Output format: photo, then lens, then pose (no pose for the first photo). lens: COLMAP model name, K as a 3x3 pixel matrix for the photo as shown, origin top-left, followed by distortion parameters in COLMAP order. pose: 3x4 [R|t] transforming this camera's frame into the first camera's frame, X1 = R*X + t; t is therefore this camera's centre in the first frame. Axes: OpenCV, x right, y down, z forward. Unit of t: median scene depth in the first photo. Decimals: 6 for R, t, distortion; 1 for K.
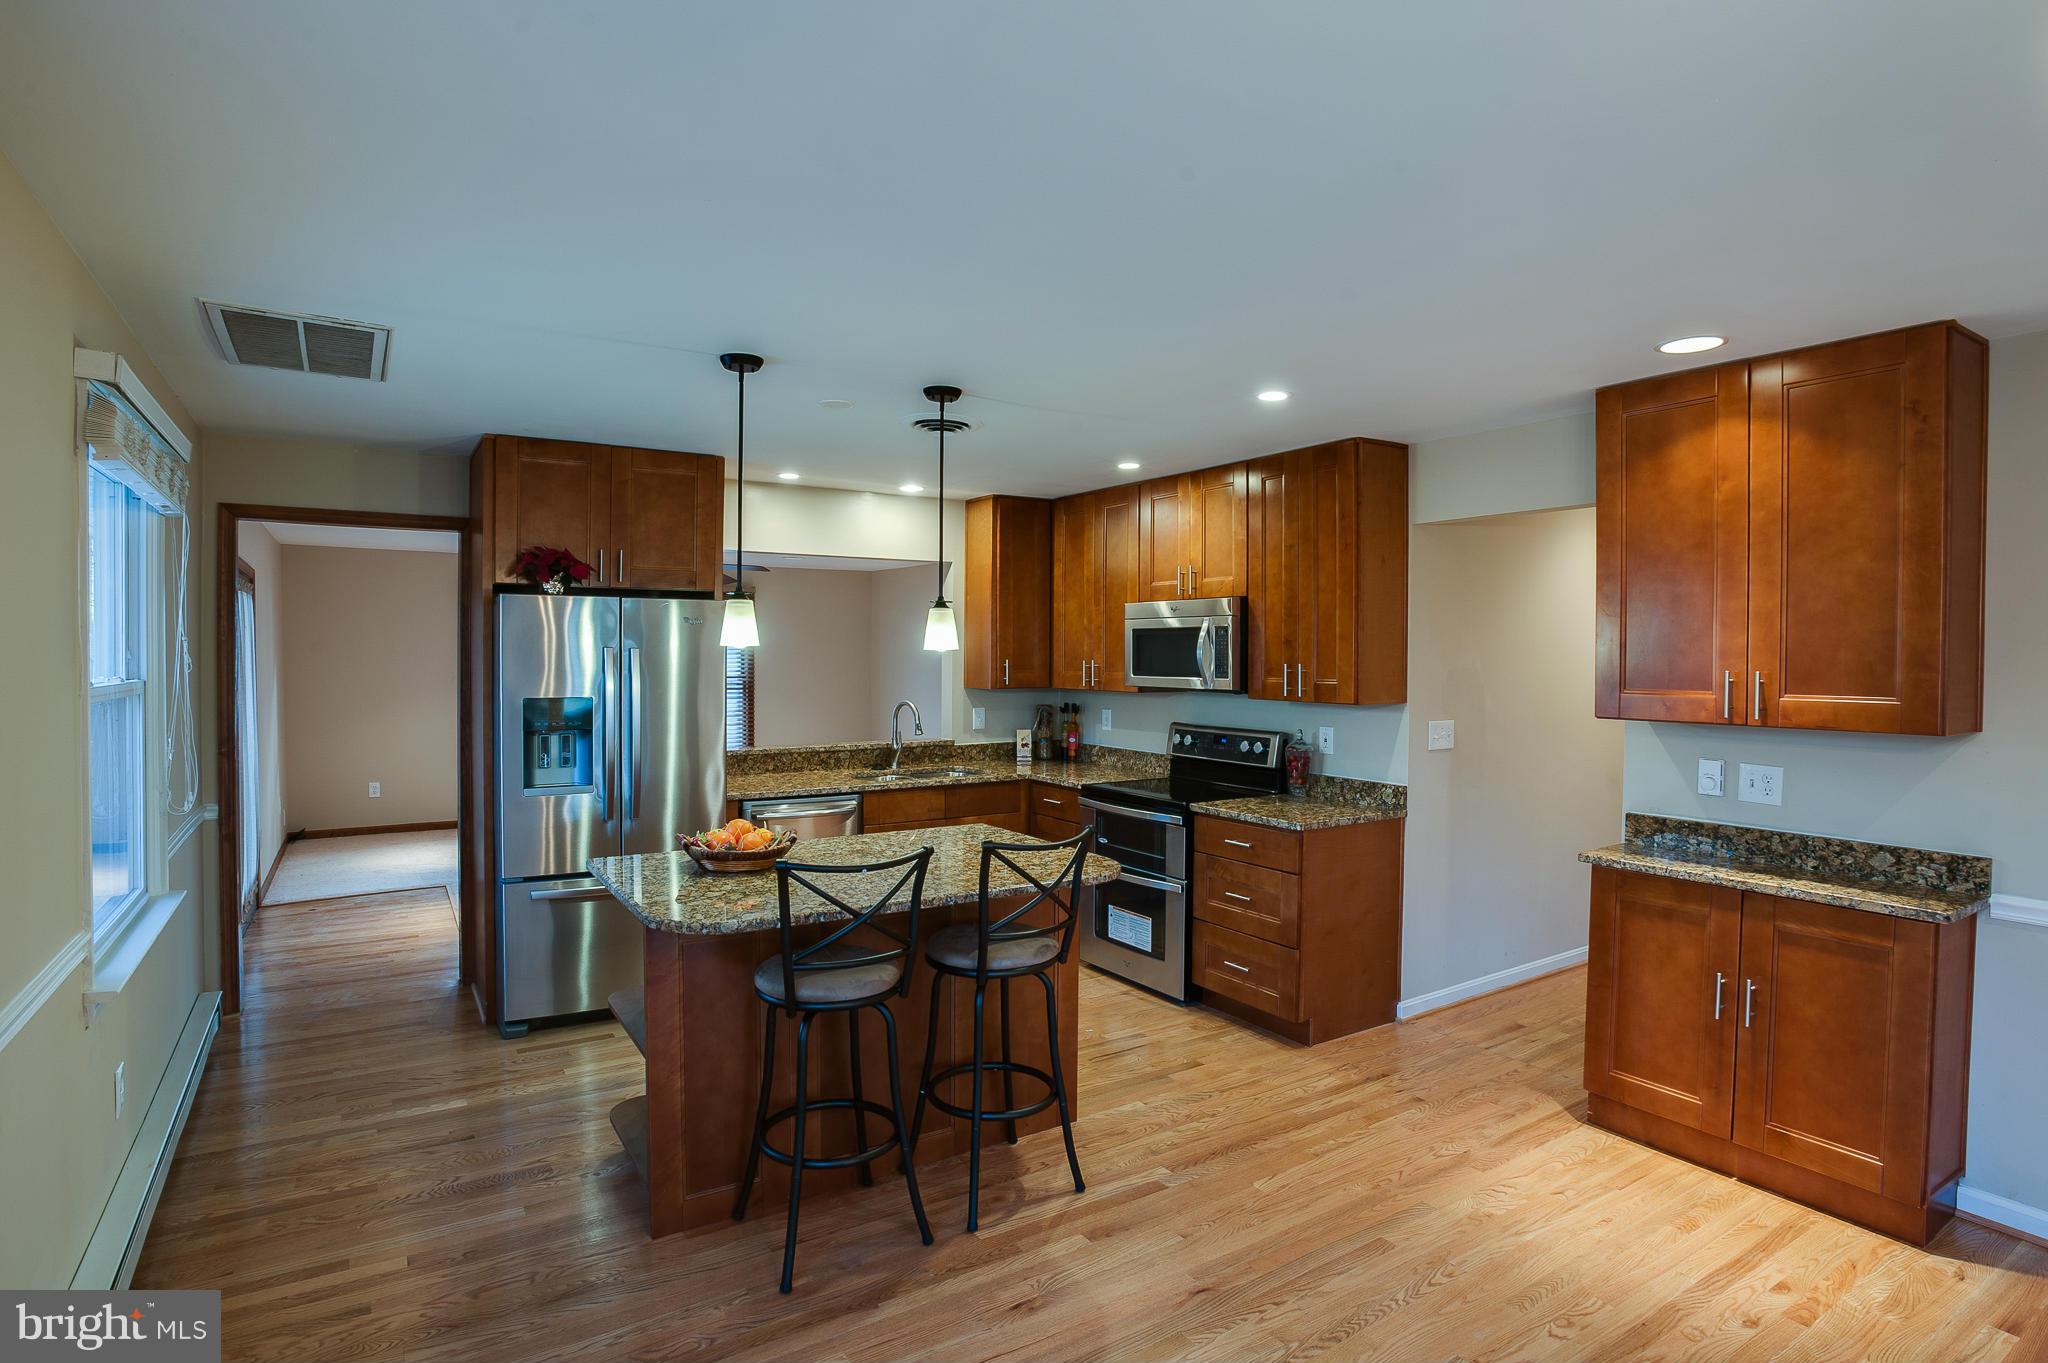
lens RADIAL K [[1025.7, 0, 1024.0], [0, 1025.7, 681.5], [0, 0, 1]] dist [-0.003392, -0.000480]
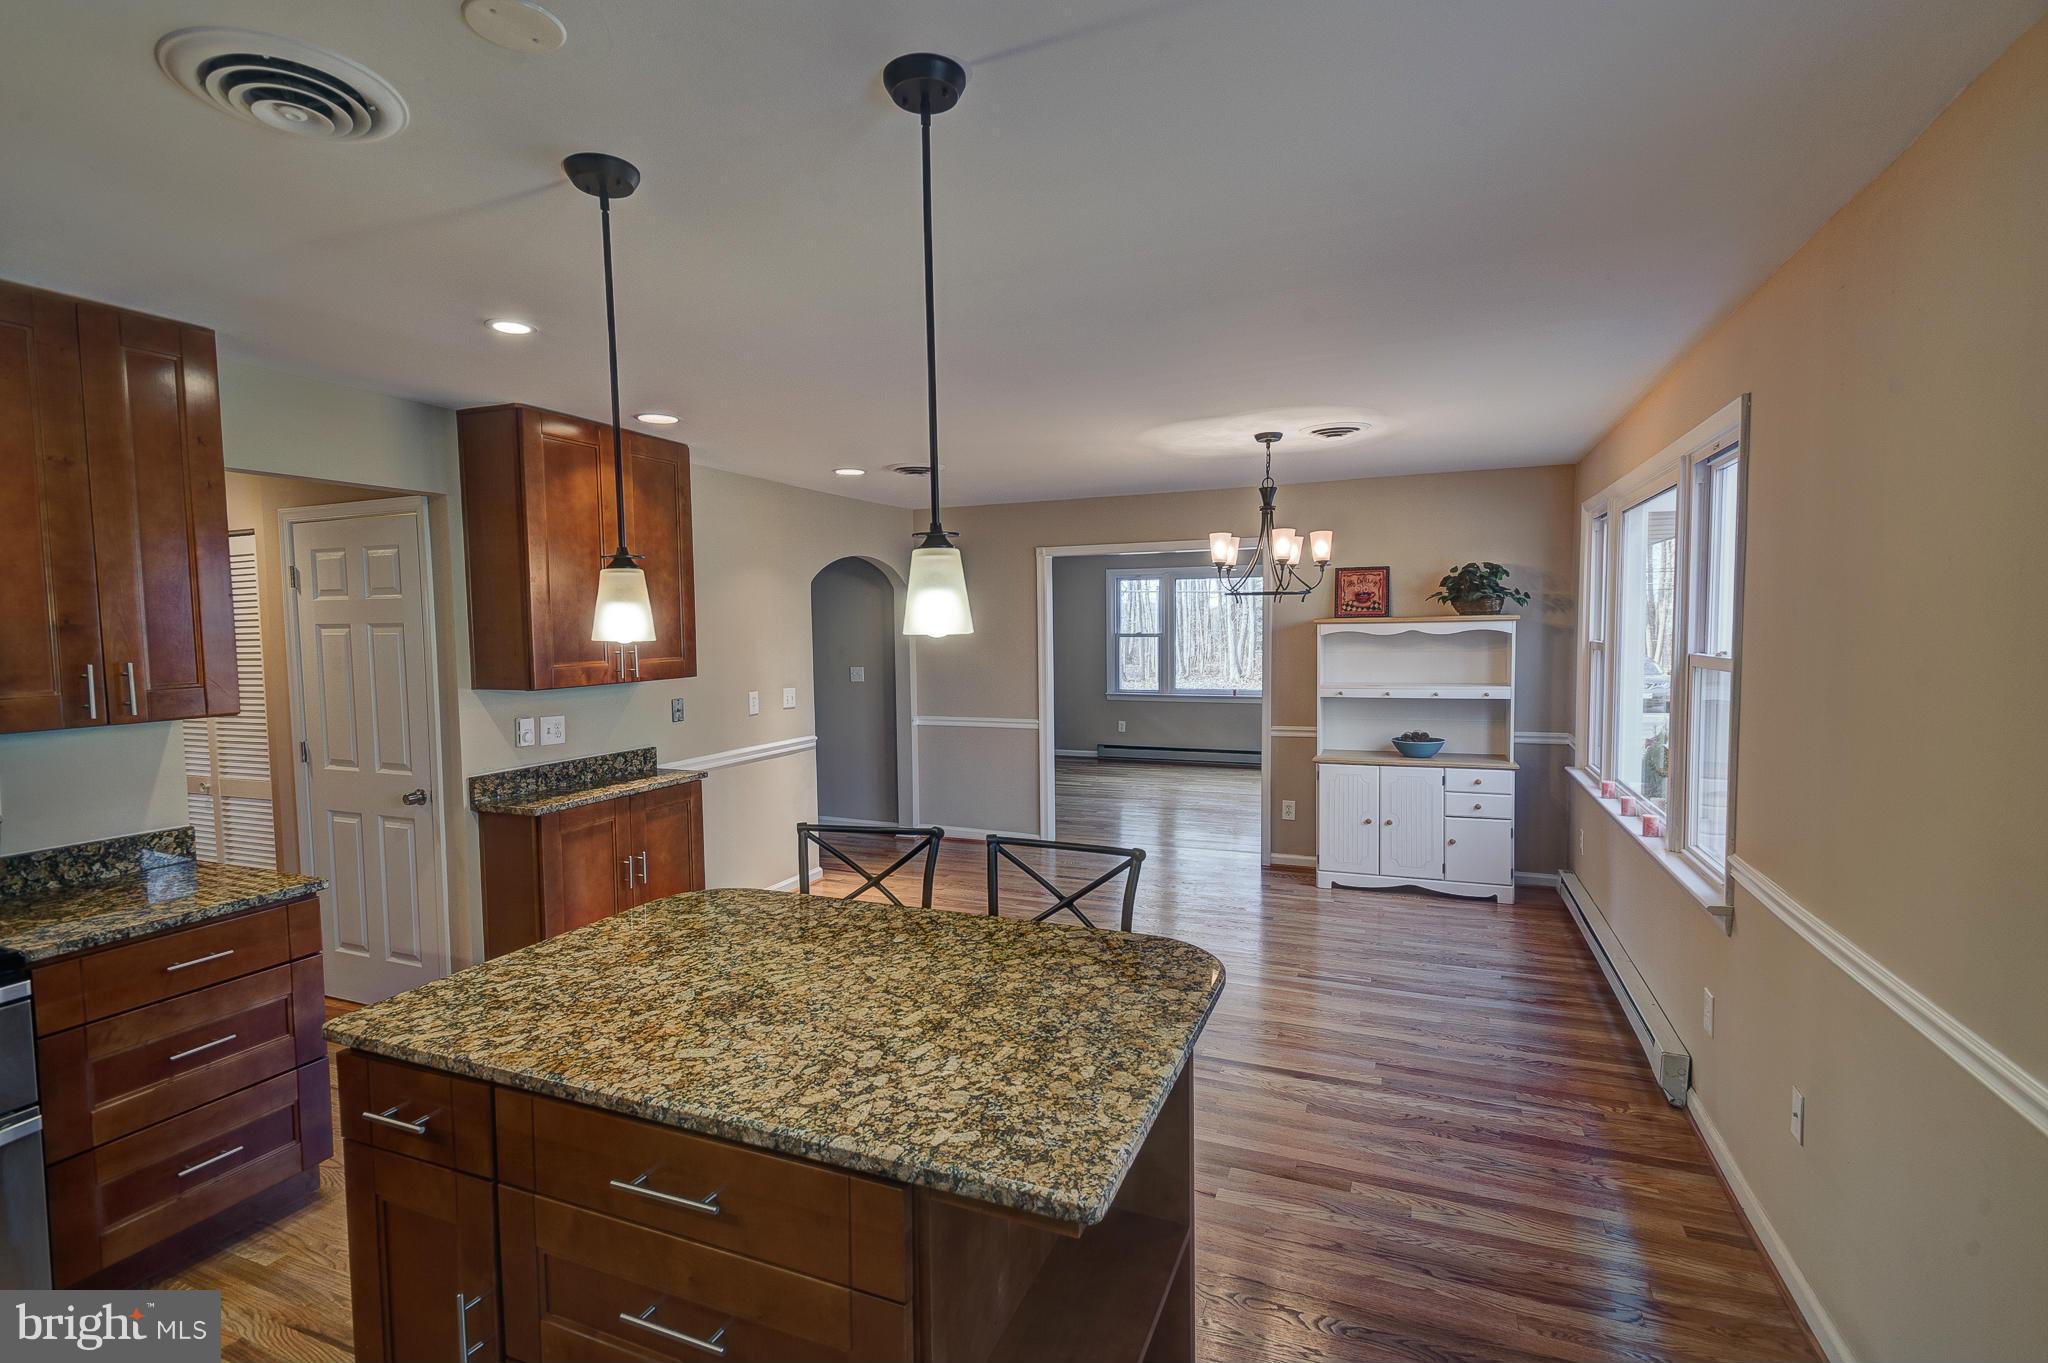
lens RADIAL K [[980.1, 0, 994.6], [0, 980.1, 679.1], [0, 0, 1]] dist [0.001731, 0.000380]
pose [[-0.541870, -0.050311, 0.838955, -0.662035], [0.029504, 0.996453, 0.078812, -0.050034], [-0.839944, 0.067458, -0.538464, 1.167481]]
